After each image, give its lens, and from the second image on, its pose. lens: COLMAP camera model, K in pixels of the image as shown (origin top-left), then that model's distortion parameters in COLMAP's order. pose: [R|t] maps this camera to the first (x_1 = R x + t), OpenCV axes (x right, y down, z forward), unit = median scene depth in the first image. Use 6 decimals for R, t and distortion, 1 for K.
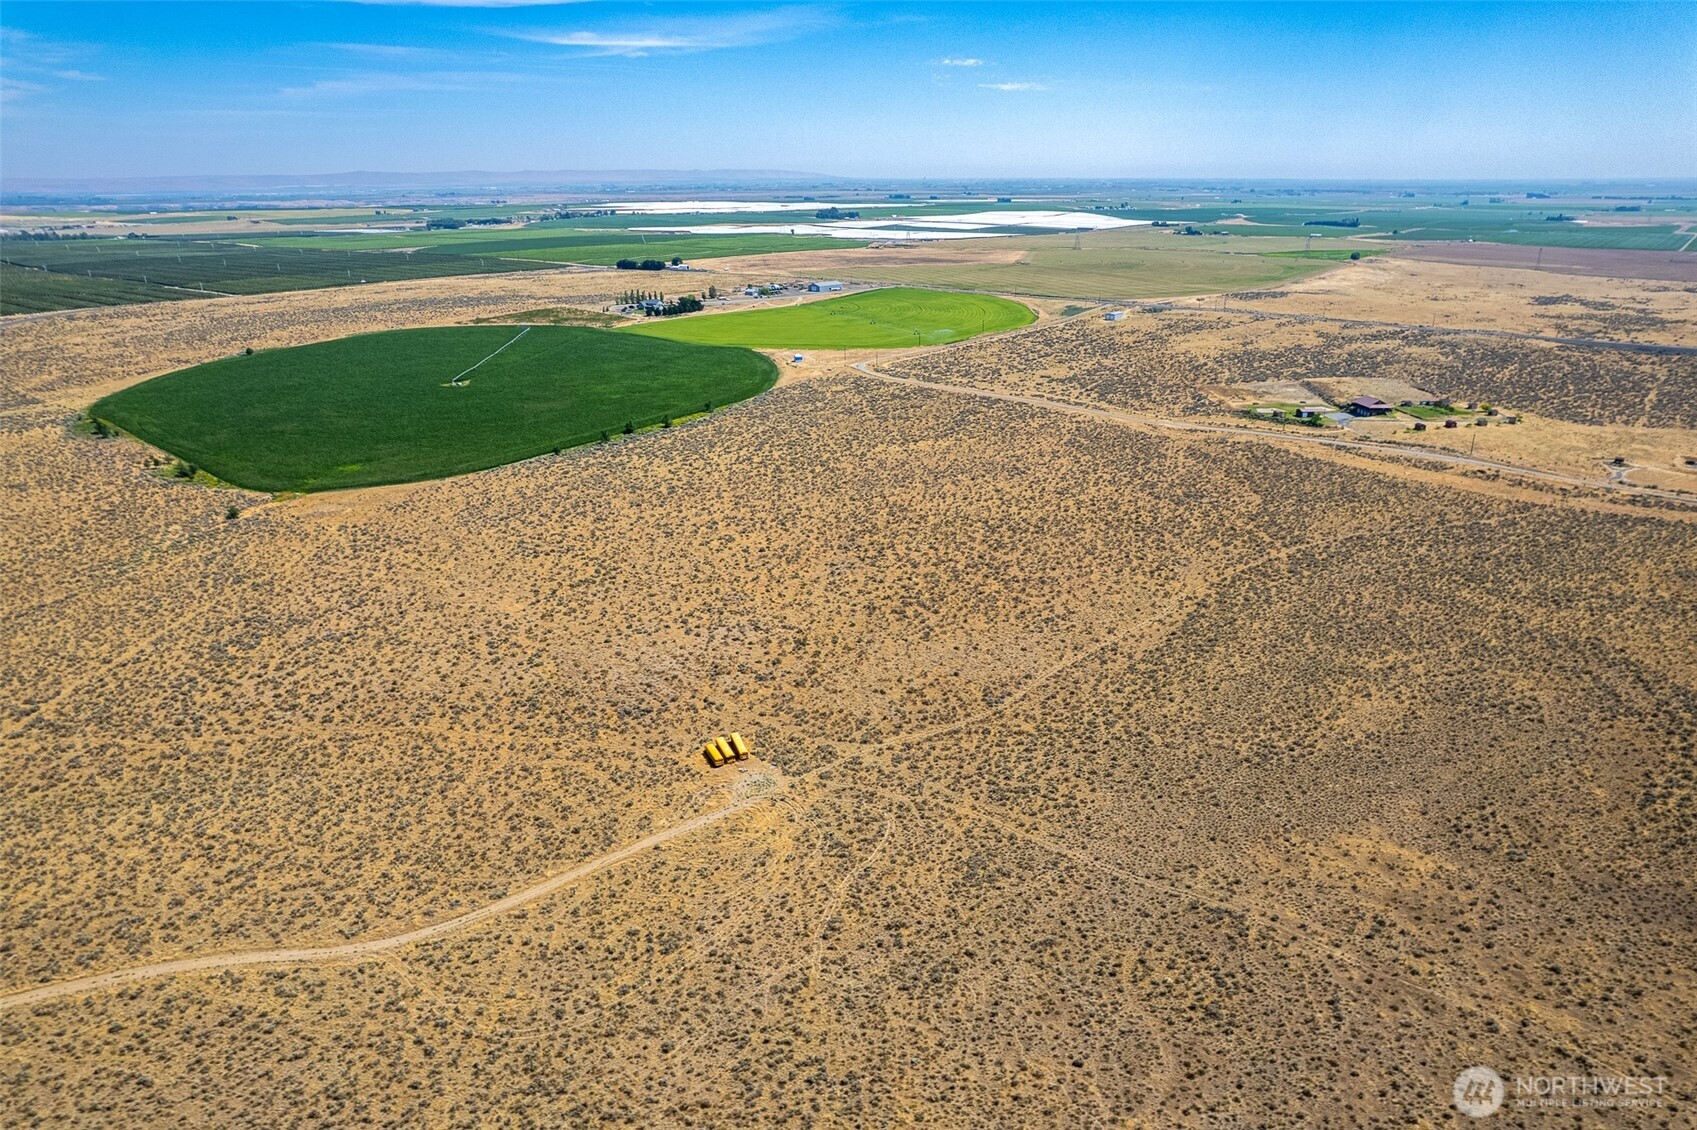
lens RADIAL K [[1098.7, 0, 848.5], [0, 1098.7, 565.0], [0, 0, 1]] dist [-0.087034, 0.082927]
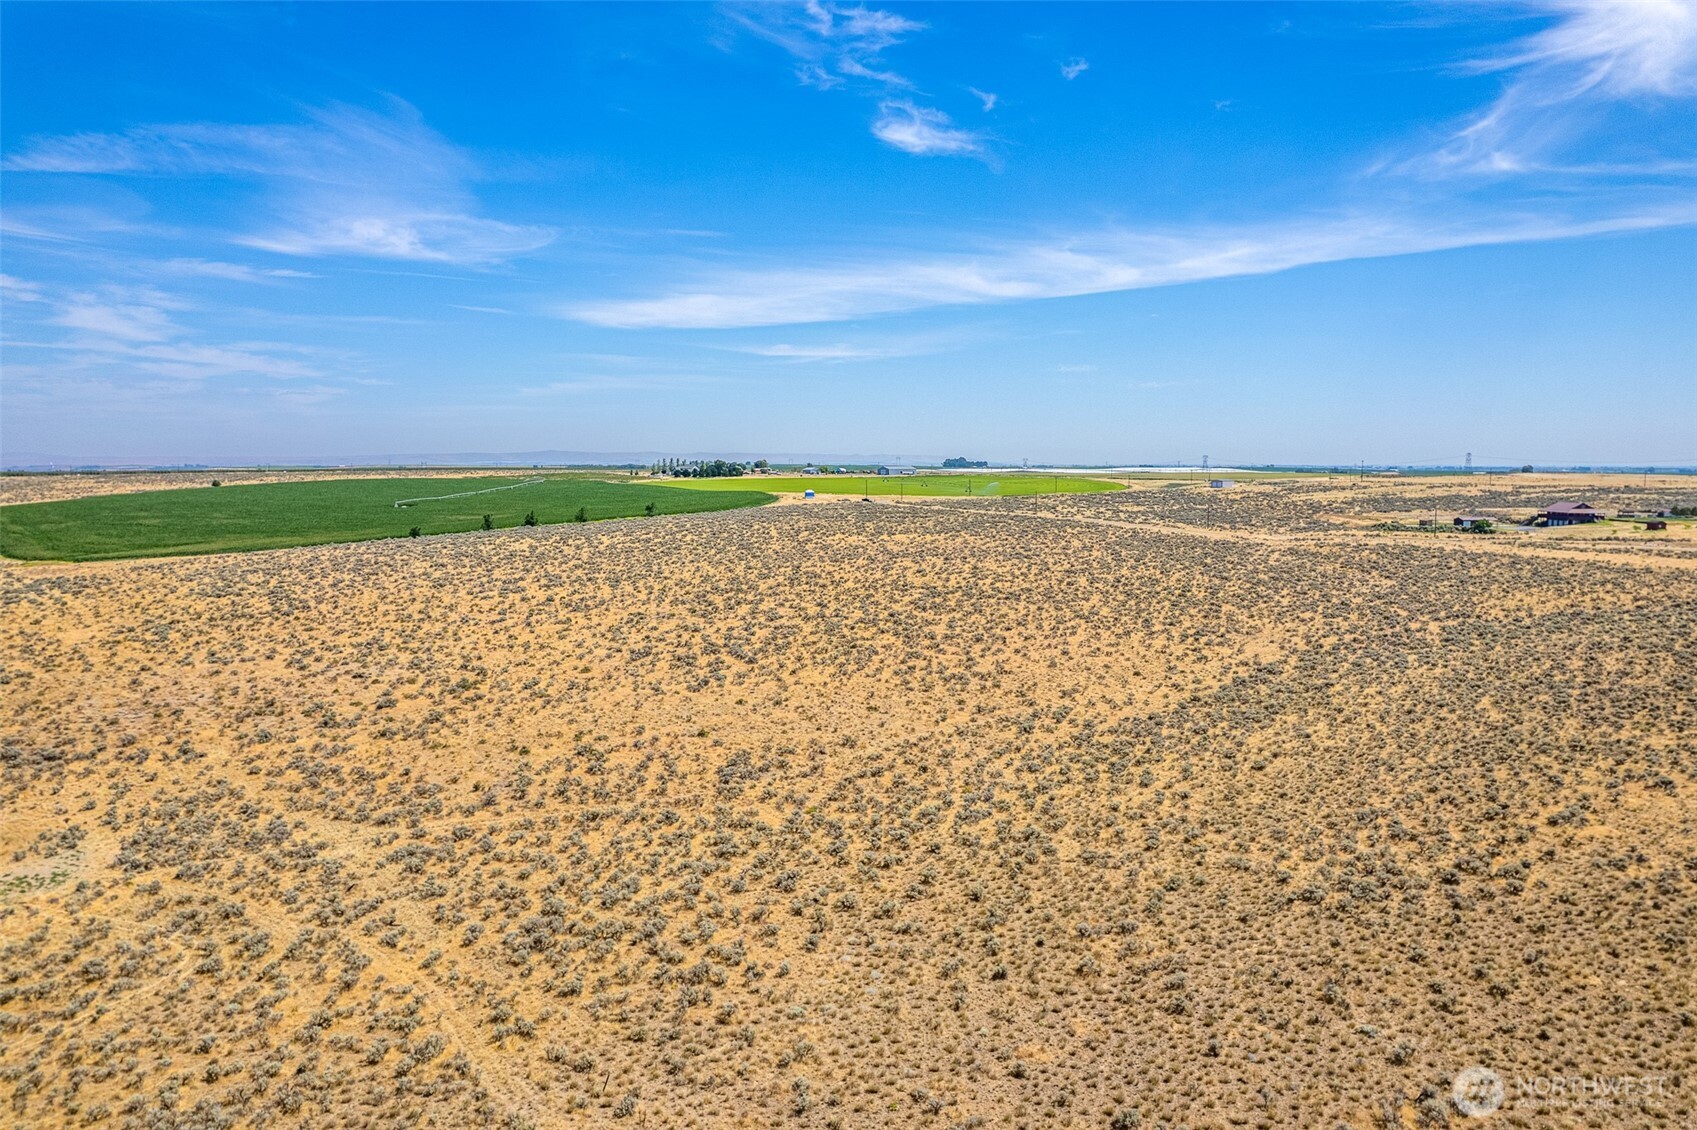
lens RADIAL K [[1098.7, 0, 848.5], [0, 1098.7, 565.0], [0, 0, 1]] dist [-0.087034, 0.082927]
pose [[0.990173, 0.016787, -0.138834, 0.215158], [-0.050502, 0.968696, -0.243057, 0.133668], [0.130408, 0.247680, 0.960025, 0.504677]]
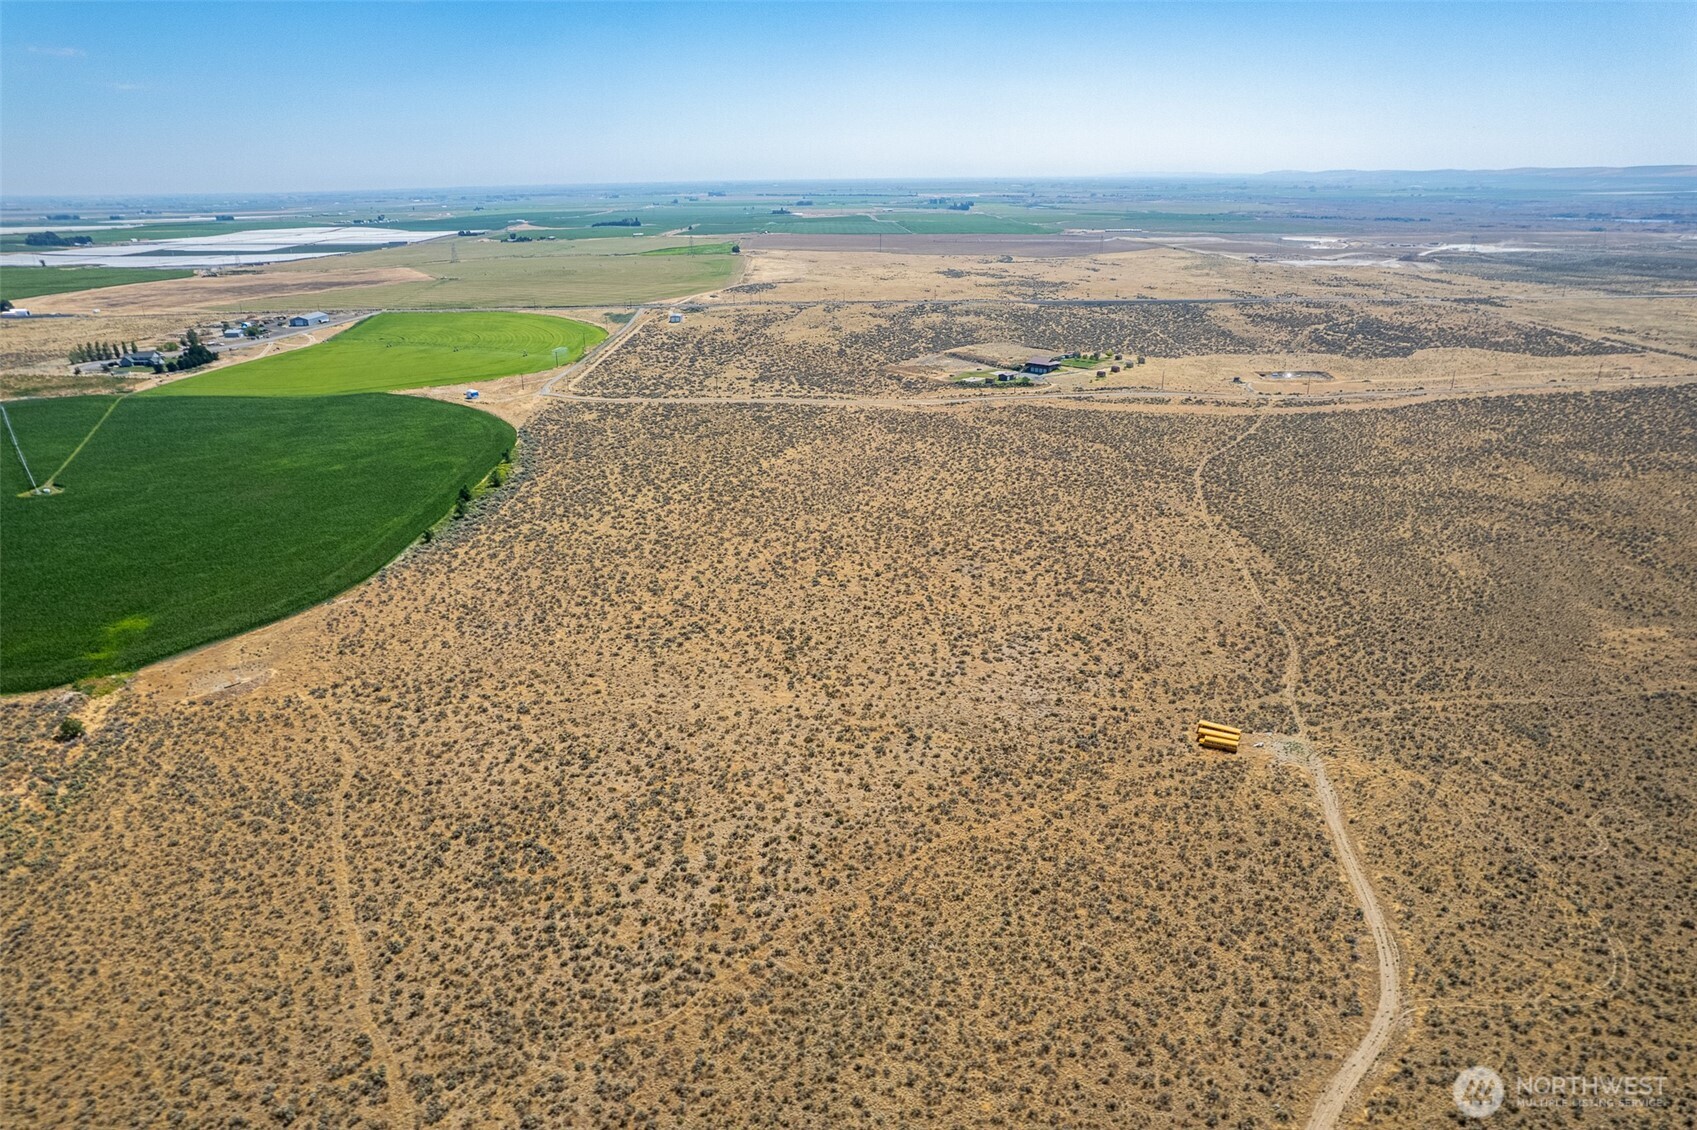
lens RADIAL K [[1098.7, 0, 848.5], [0, 1098.7, 565.0], [0, 0, 1]] dist [-0.087034, 0.082927]
pose [[0.763580, -0.221347, 0.606590, -0.784044], [0.225658, 0.971652, 0.070500, -0.110171], [-0.605000, 0.083049, 0.791883, 0.326094]]
